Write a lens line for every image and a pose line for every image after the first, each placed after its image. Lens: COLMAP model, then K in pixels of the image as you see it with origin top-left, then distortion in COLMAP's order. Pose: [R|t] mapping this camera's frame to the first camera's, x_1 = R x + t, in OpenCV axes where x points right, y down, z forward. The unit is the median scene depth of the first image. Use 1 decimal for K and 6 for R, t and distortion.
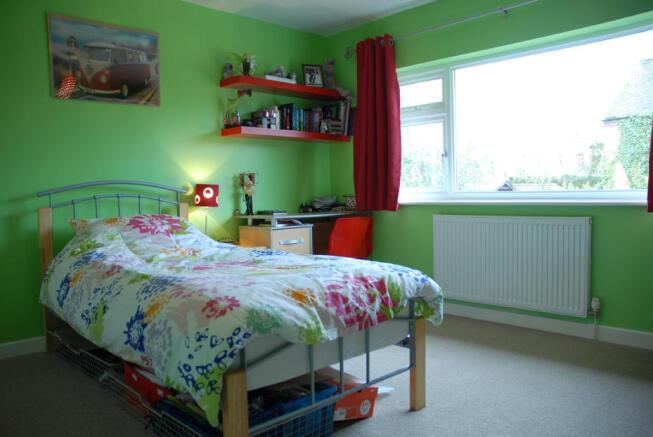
lens RADIAL K [[522.2, 0, 326.5], [0, 522.2, 218.5], [0, 0, 1]] dist [-0.087722, 0.002813]
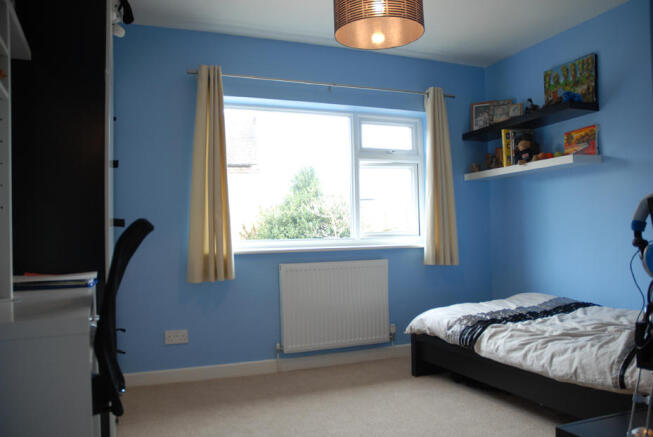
lens RADIAL K [[522.2, 0, 326.5], [0, 522.2, 218.5], [0, 0, 1]] dist [-0.087722, 0.002813]
pose [[0.381455, 0.042108, 0.923428, -0.665874], [0.069492, 0.994829, -0.074070, -0.014111], [-0.921771, 0.092425, 0.376557, 0.616666]]
